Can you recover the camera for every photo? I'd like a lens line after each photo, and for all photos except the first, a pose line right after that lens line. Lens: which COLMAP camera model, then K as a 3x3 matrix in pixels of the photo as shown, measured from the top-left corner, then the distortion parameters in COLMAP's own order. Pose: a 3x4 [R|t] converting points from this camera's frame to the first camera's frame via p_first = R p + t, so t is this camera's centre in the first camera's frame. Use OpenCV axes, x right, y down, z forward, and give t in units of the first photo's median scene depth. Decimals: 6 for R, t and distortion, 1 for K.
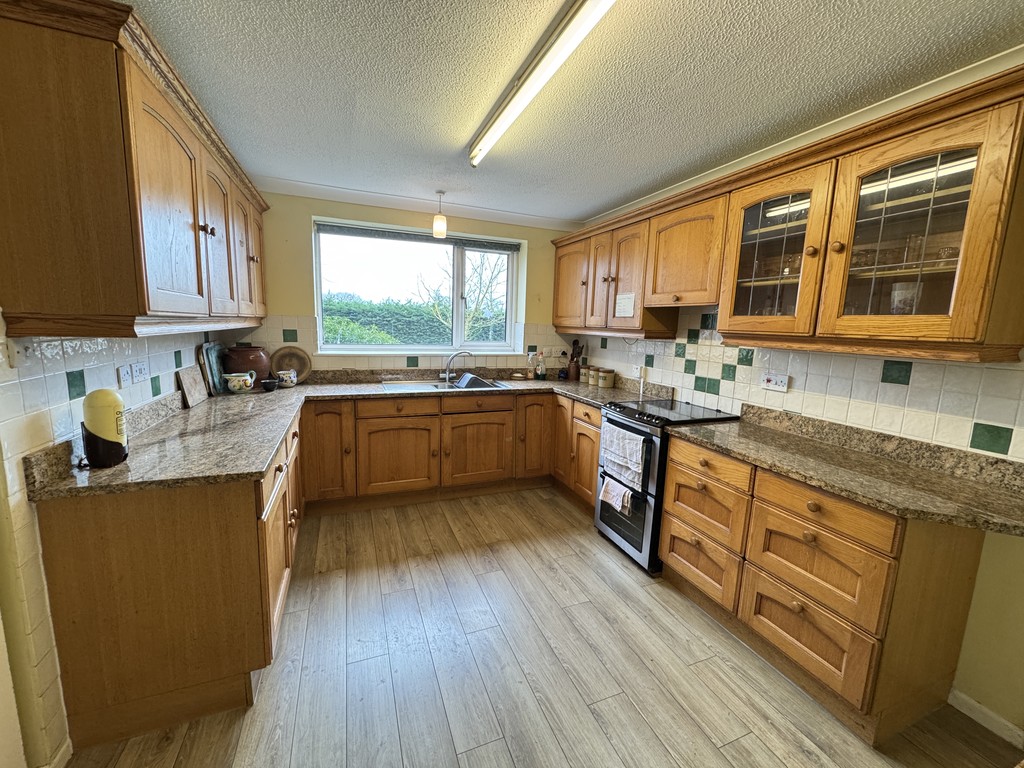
lens RADIAL K [[408.4, 0, 511.9], [0, 408.4, 382.2], [0, 0, 1]] dist [-0.002550, 0.000077]
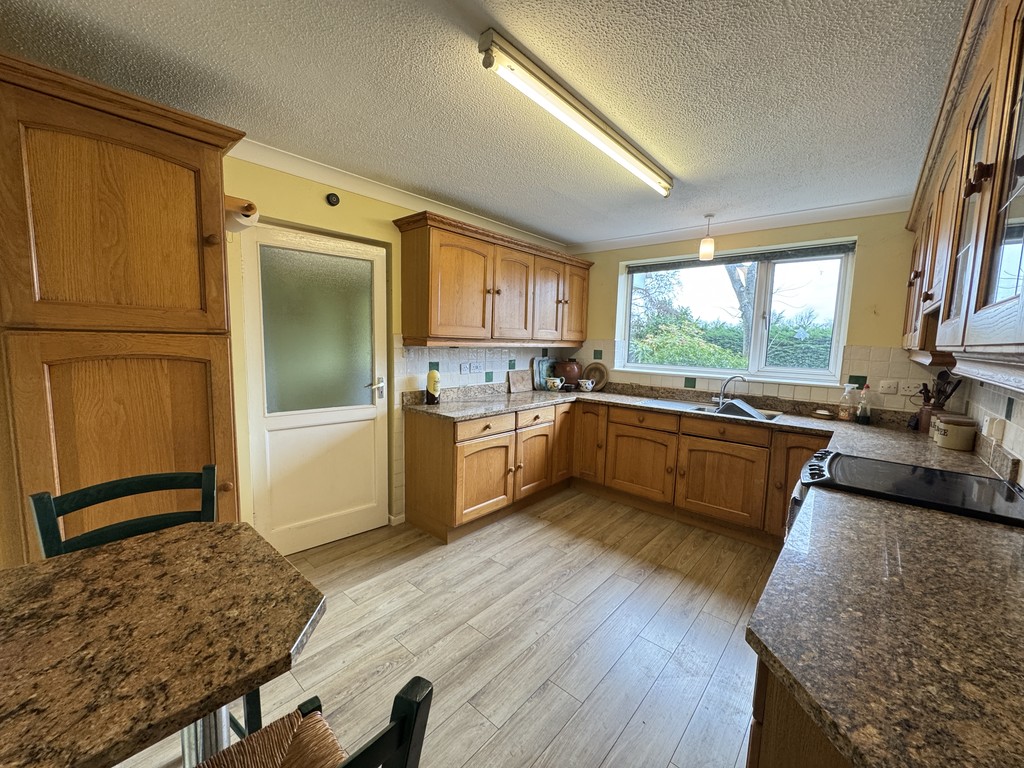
lens RADIAL K [[408.4, 0, 512.0], [0, 408.4, 382.7], [0, 0, 1]] dist [-0.002550, 0.000077]
pose [[0.451693, 0.075106, -0.889007, 0.527732], [-0.137767, 0.990370, 0.013672, -0.002532], [0.881473, 0.116301, 0.457690, 0.155592]]
